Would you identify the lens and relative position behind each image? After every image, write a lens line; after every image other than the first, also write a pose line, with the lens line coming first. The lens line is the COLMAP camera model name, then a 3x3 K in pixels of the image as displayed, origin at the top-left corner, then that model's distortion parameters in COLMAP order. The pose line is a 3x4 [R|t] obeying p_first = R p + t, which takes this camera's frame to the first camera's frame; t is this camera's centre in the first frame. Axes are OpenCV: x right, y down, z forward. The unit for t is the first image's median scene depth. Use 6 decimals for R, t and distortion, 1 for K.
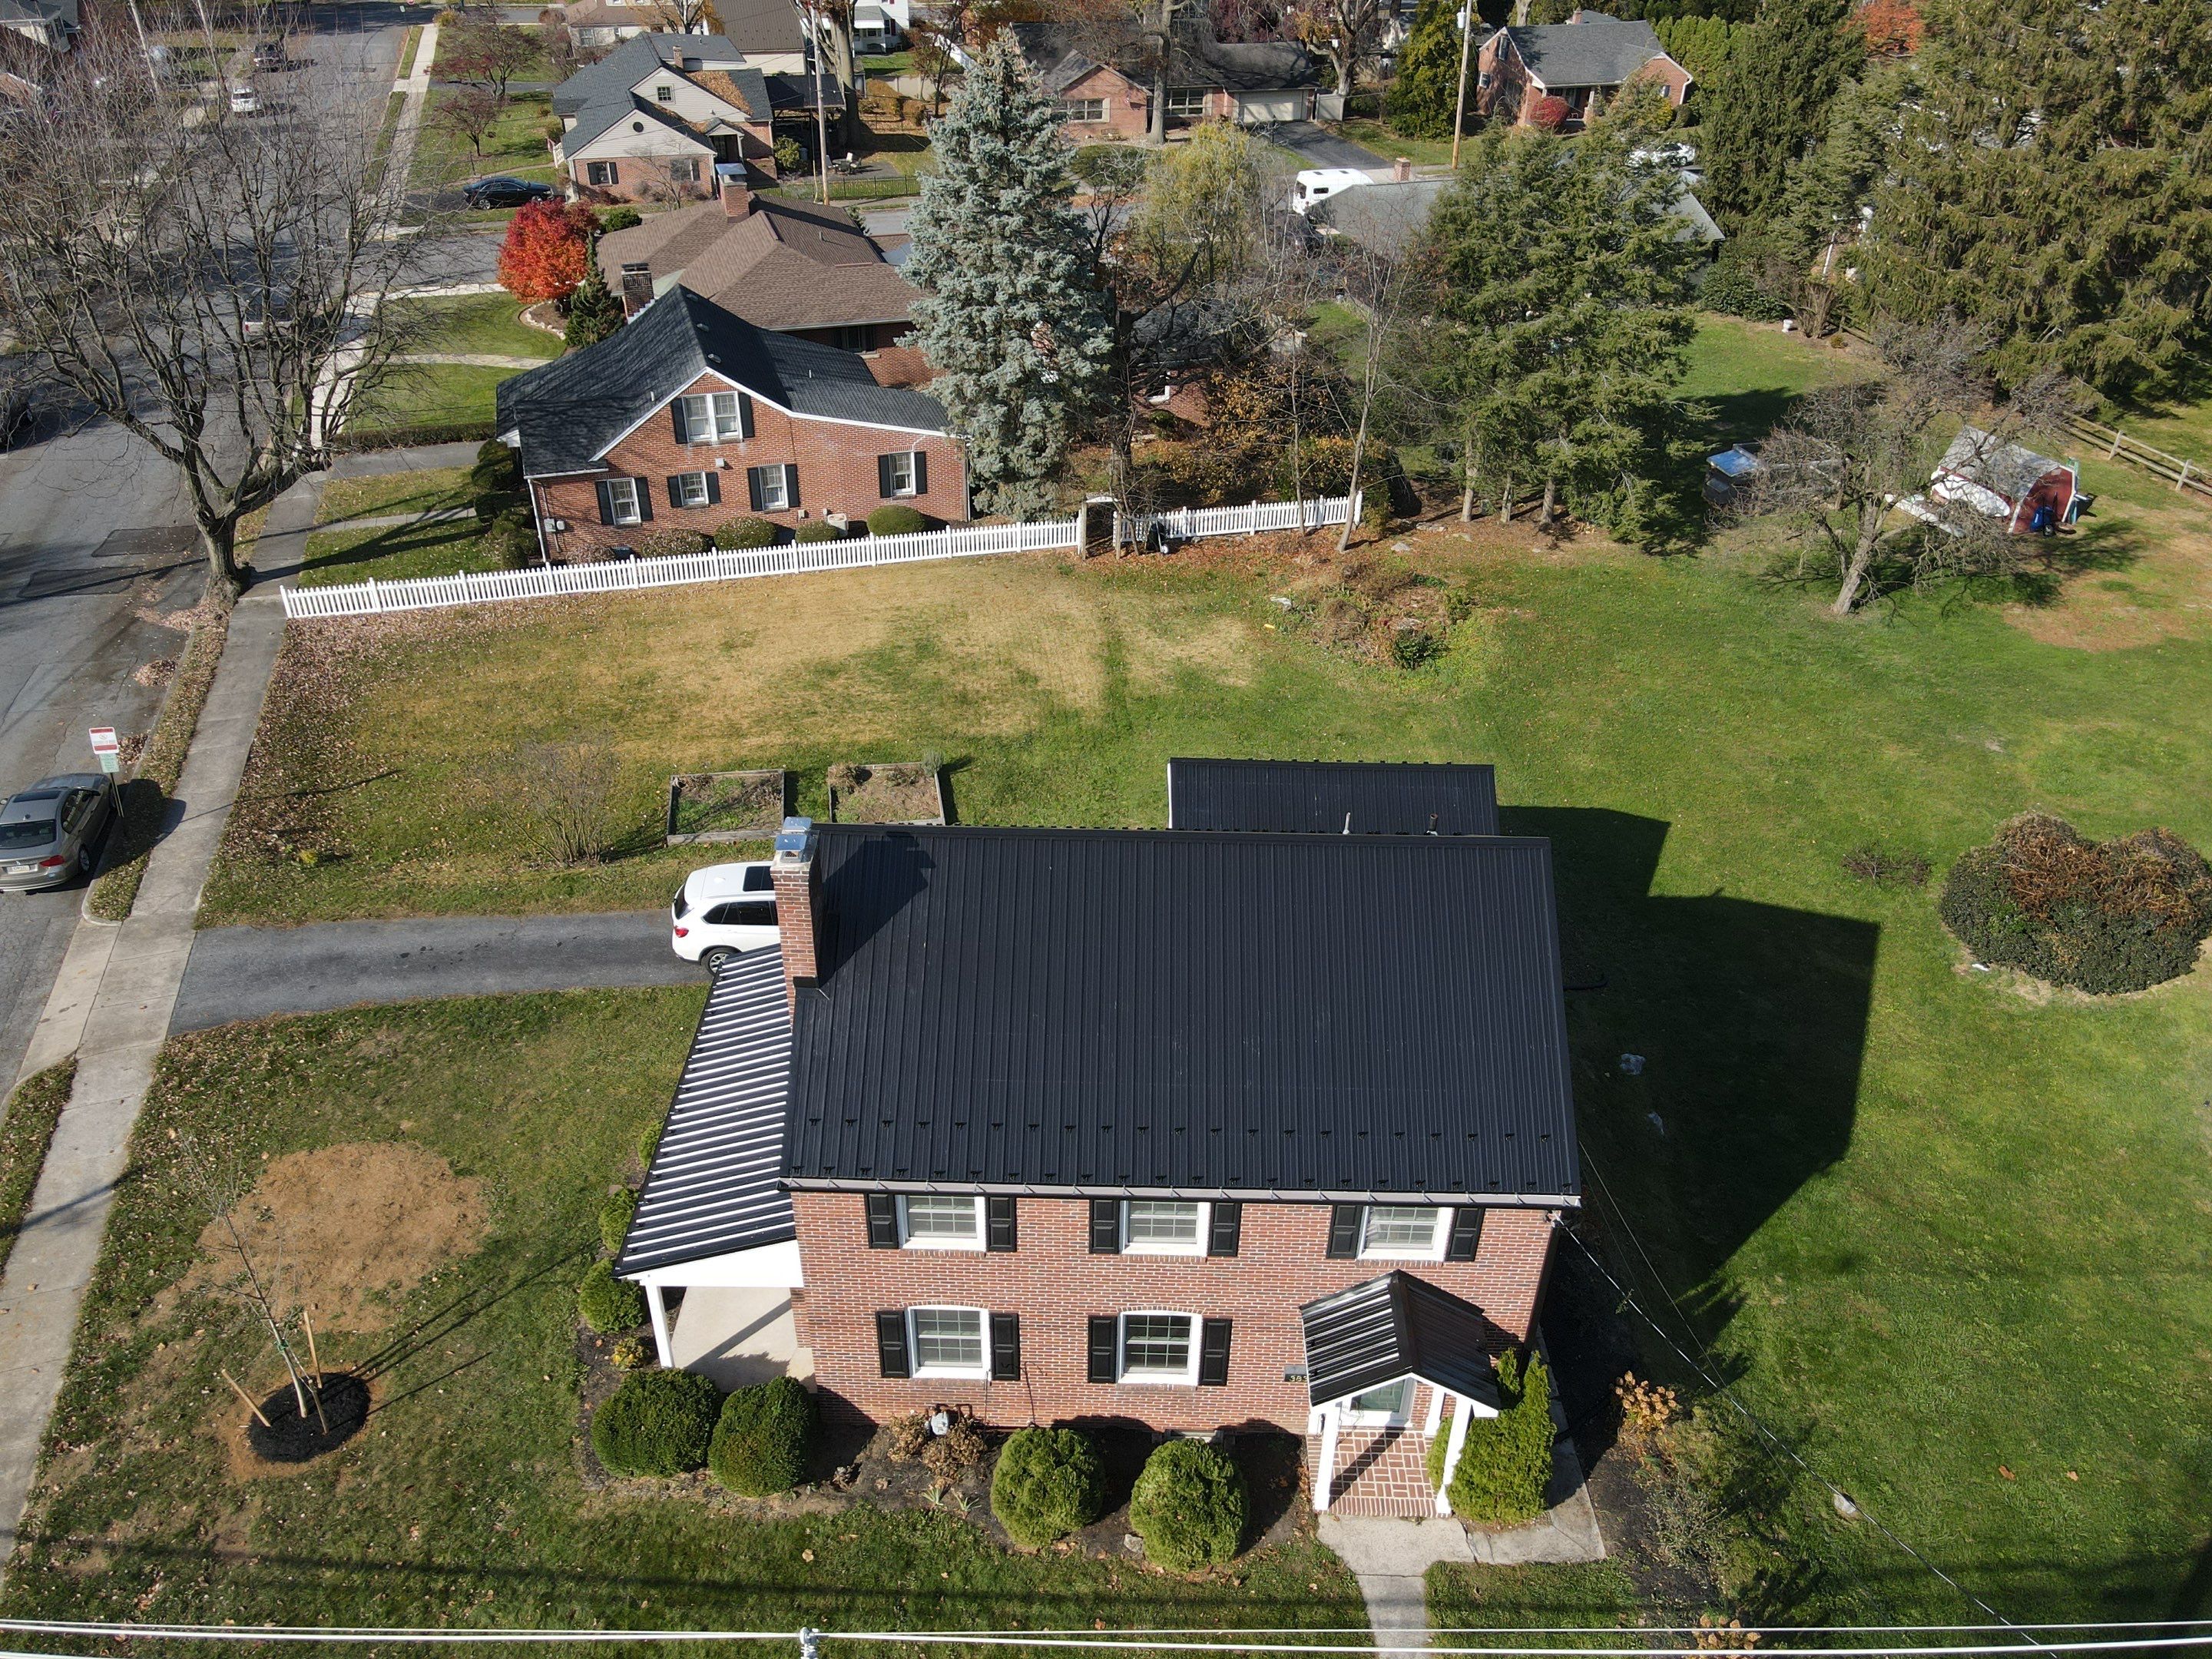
lens RADIAL K [[1621.2, 0, 1099.0], [0, 1621.2, 830.8], [0, 0, 1]] dist [0.011969, 0.009192]
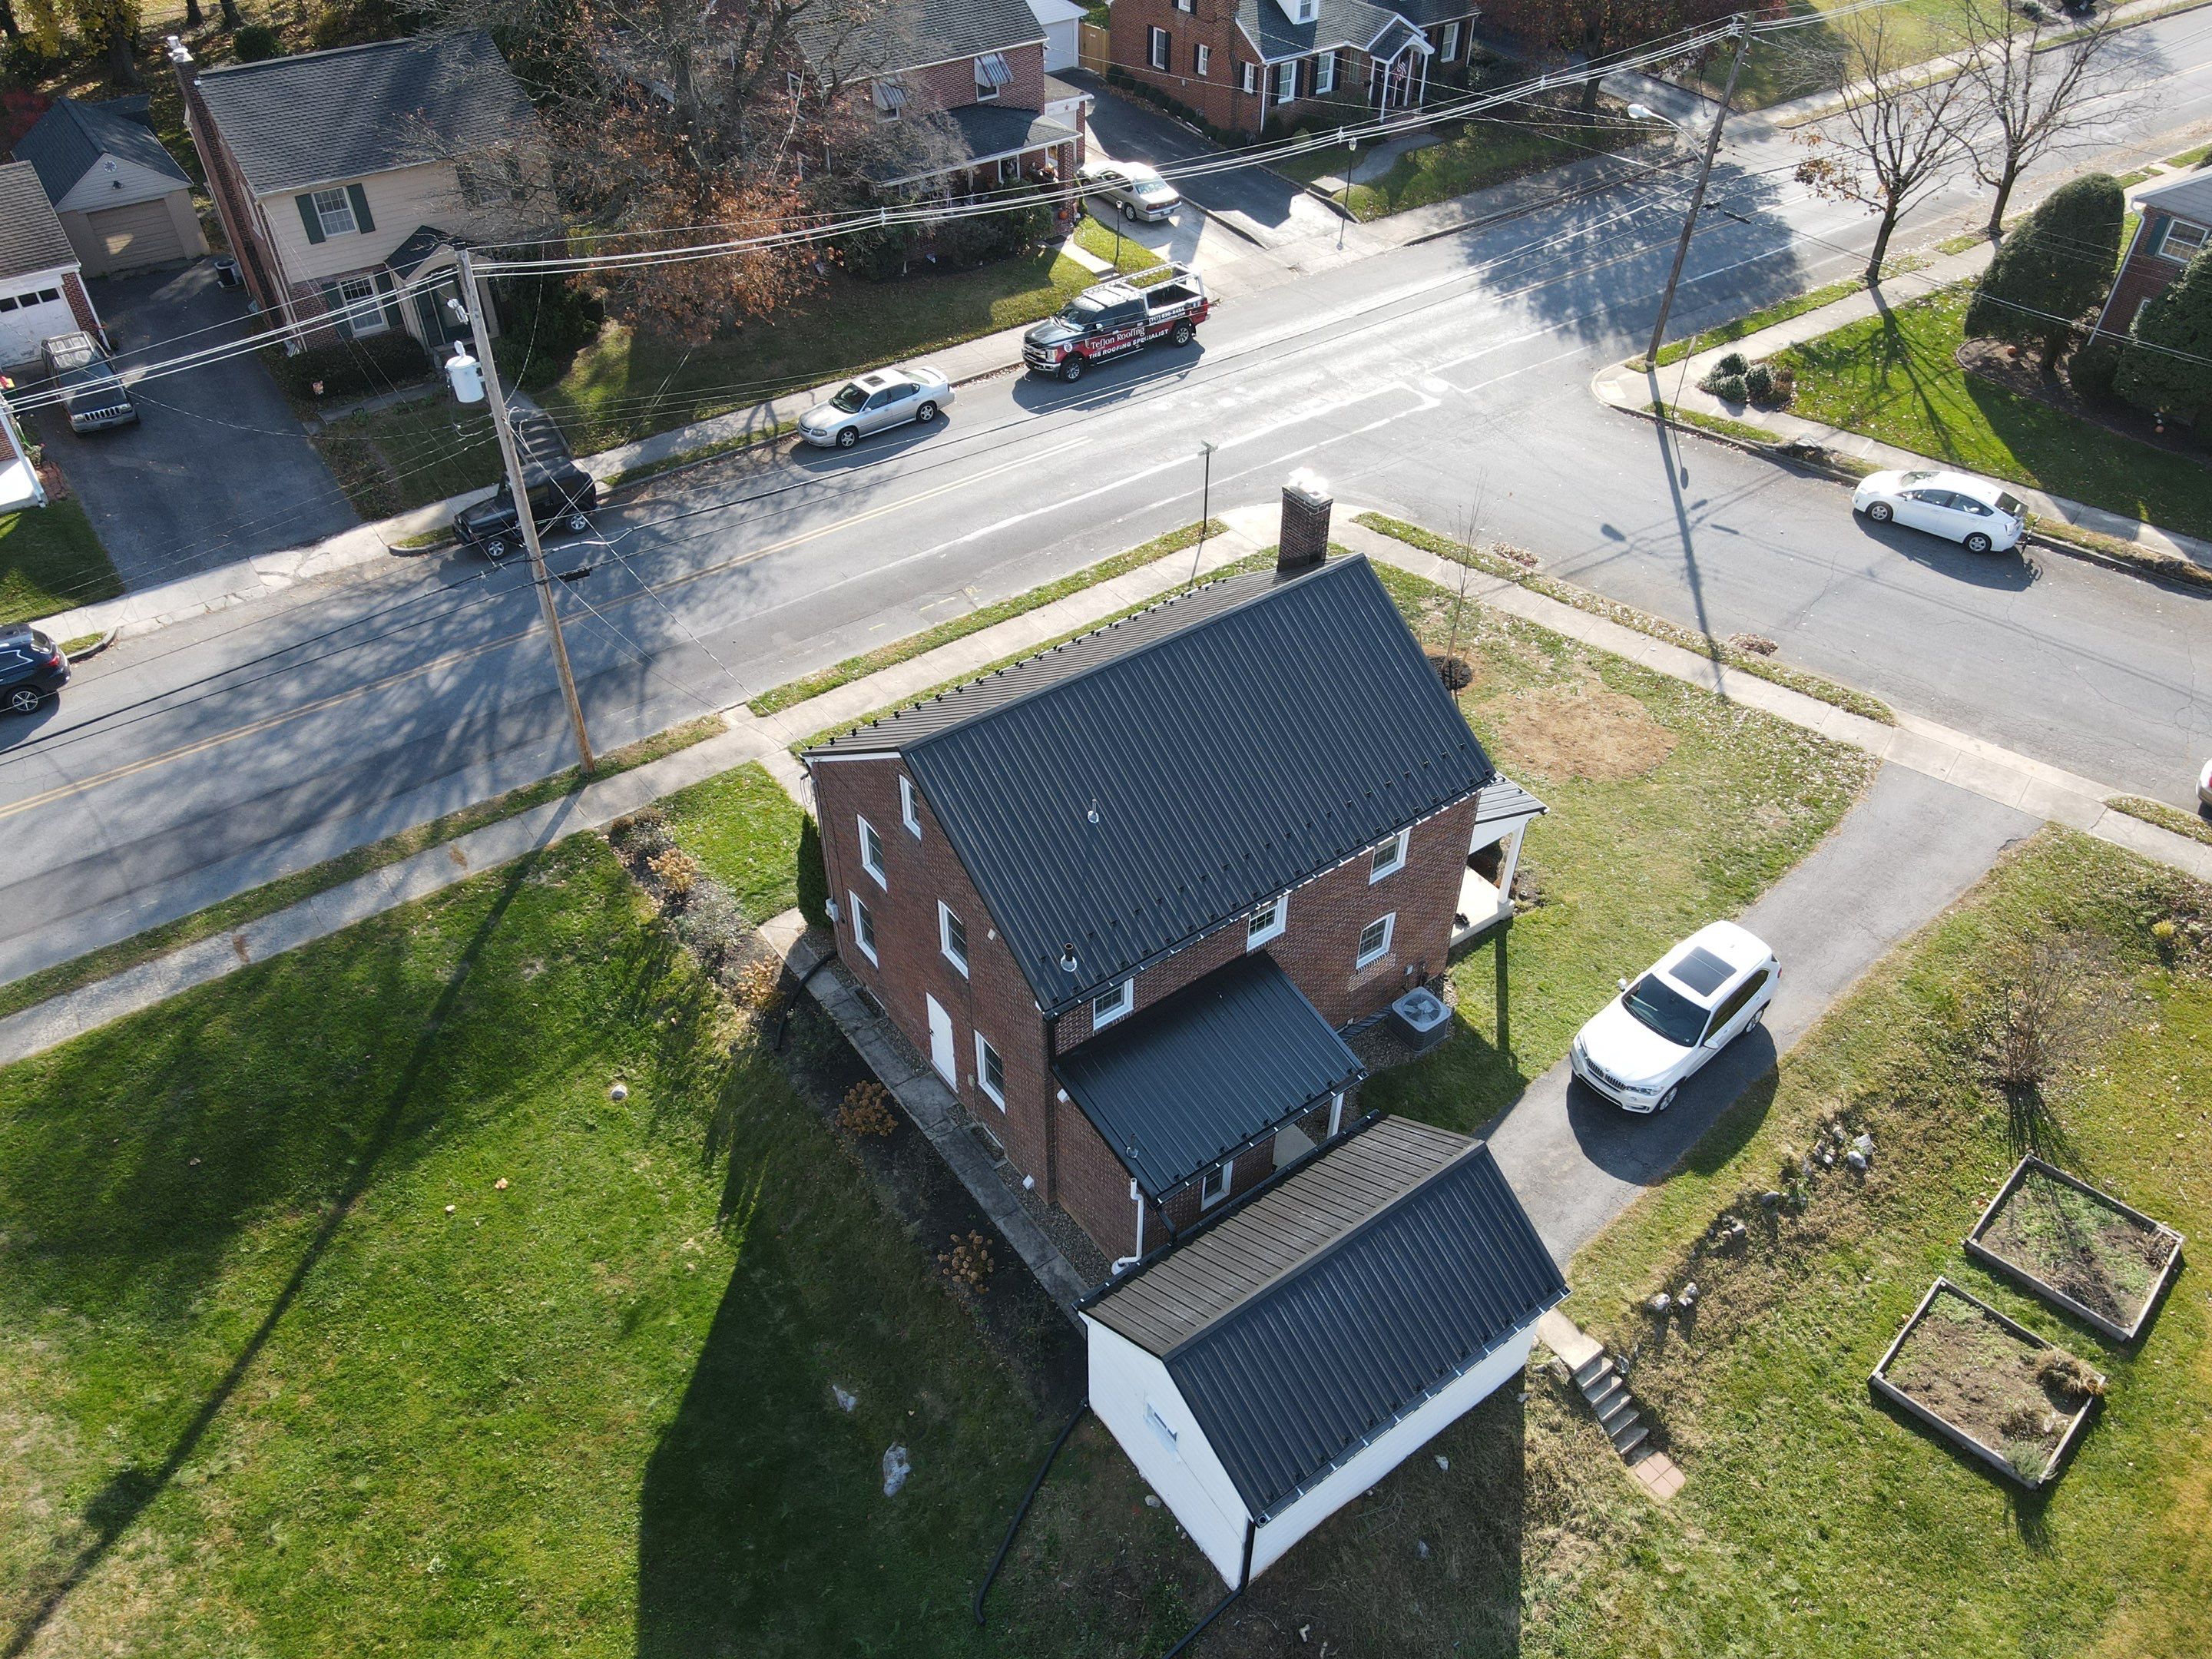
lens RADIAL K [[1621.2, 0, 1095.8], [0, 1621.2, 834.4], [0, 0, 1]] dist [0.011969, 0.009192]
pose [[-0.799220, 0.388557, -0.458554, 0.328072], [-0.339160, 0.338306, 0.877792, -0.475916], [0.496203, 0.857072, -0.138598, 0.581597]]
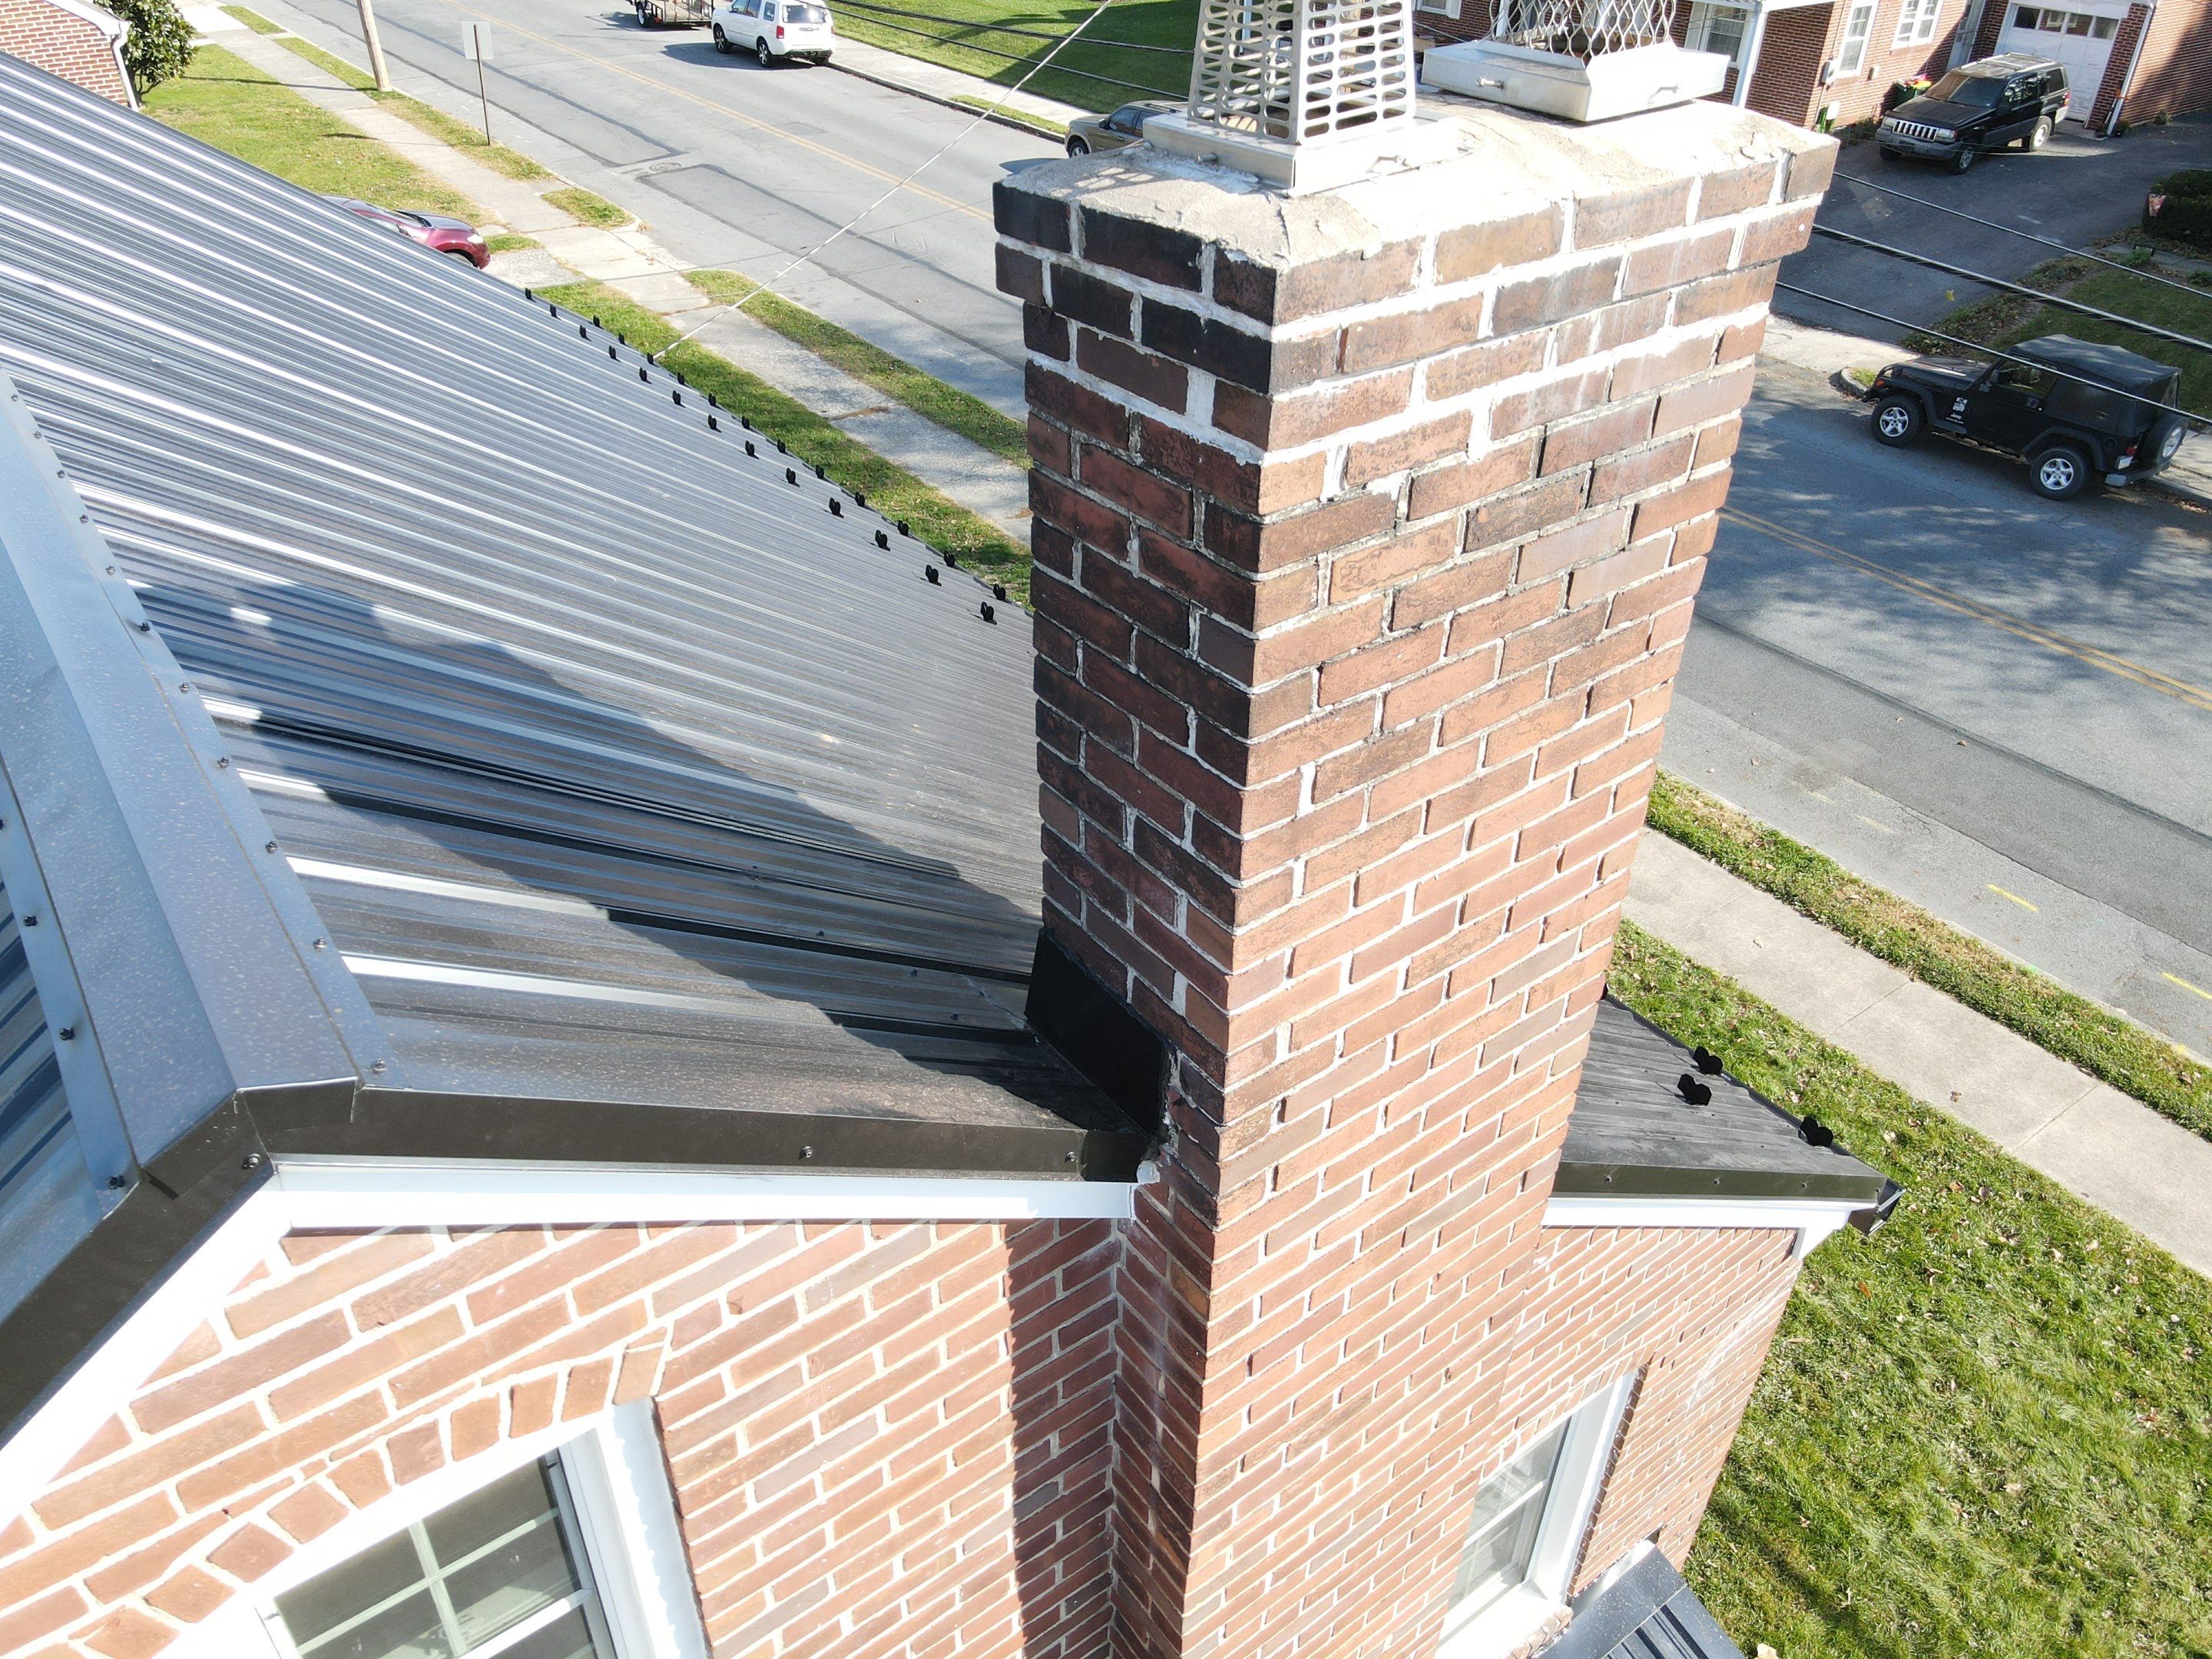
lens RADIAL K [[1621.2, 0, 1097.2], [0, 1621.2, 824.8], [0, 0, 1]] dist [0.011969, 0.009192]
pose [[-0.608449, -0.468977, 0.640196, -0.107380], [0.424365, 0.489406, 0.761837, -0.021275], [-0.670600, 0.735216, -0.098760, 0.442405]]
